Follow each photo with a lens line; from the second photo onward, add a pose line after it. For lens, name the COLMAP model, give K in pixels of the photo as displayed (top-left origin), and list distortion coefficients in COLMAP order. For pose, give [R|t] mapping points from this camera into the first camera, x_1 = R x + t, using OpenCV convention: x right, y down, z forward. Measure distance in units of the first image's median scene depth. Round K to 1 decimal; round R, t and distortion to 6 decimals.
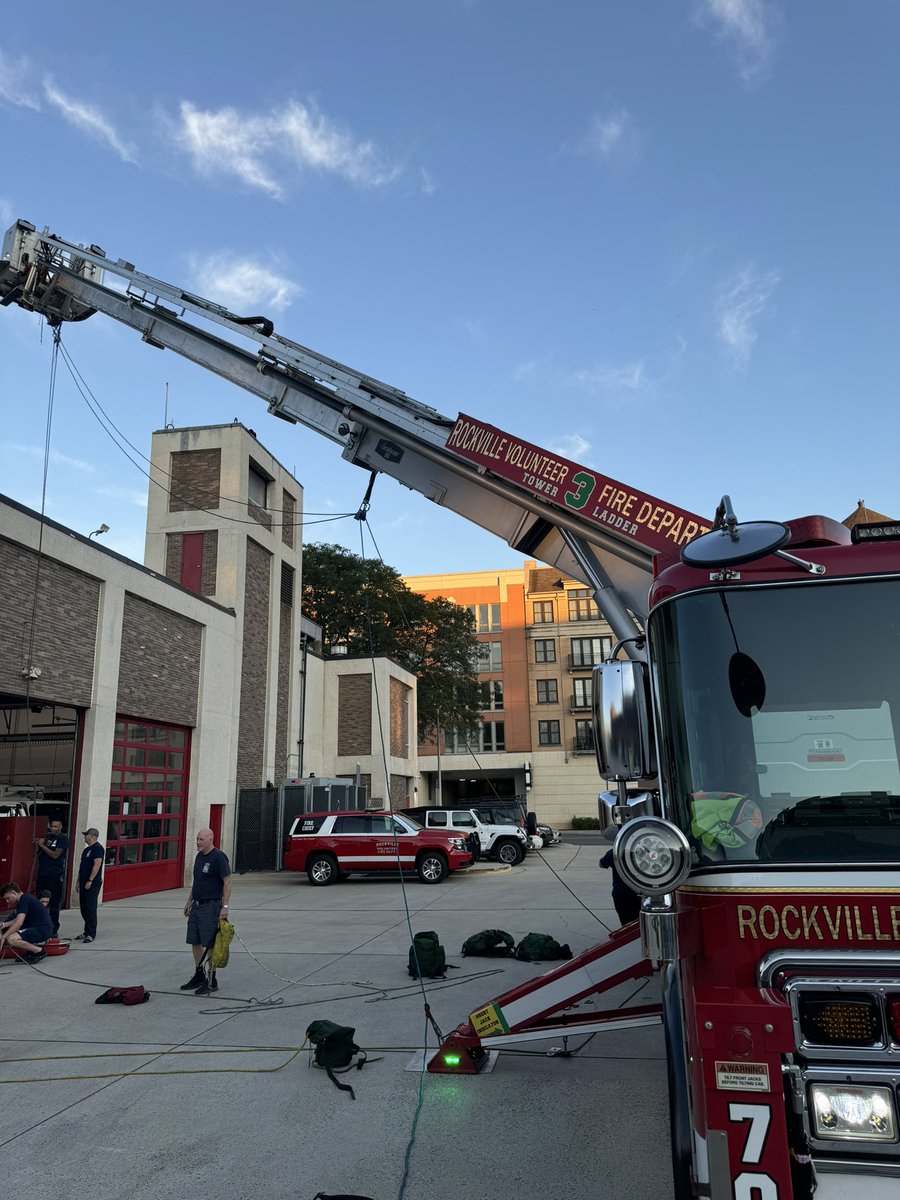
lens RADIAL K [[847.6, 0, 450.0], [0, 847.6, 600.0], [0, 0, 1]] dist [-0.000213, -0.000029]
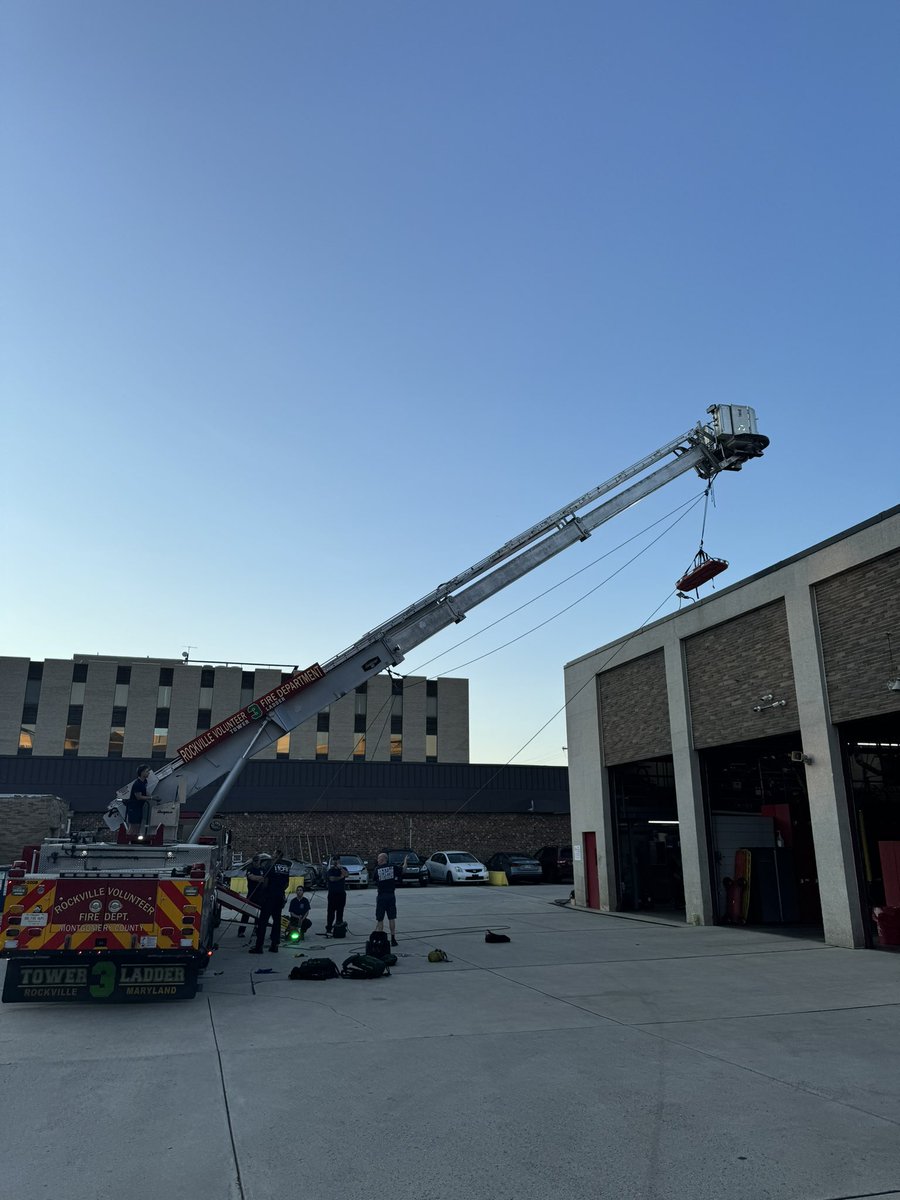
lens RADIAL K [[847.6, 0, 450.0], [0, 847.6, 600.0], [0, 0, 1]] dist [-0.000213, -0.000029]
pose [[-0.888644, -0.128316, -0.440280, 0.349939], [0.115526, 0.866460, -0.485696, 0.398715], [0.443808, -0.482475, -0.755151, 1.532327]]
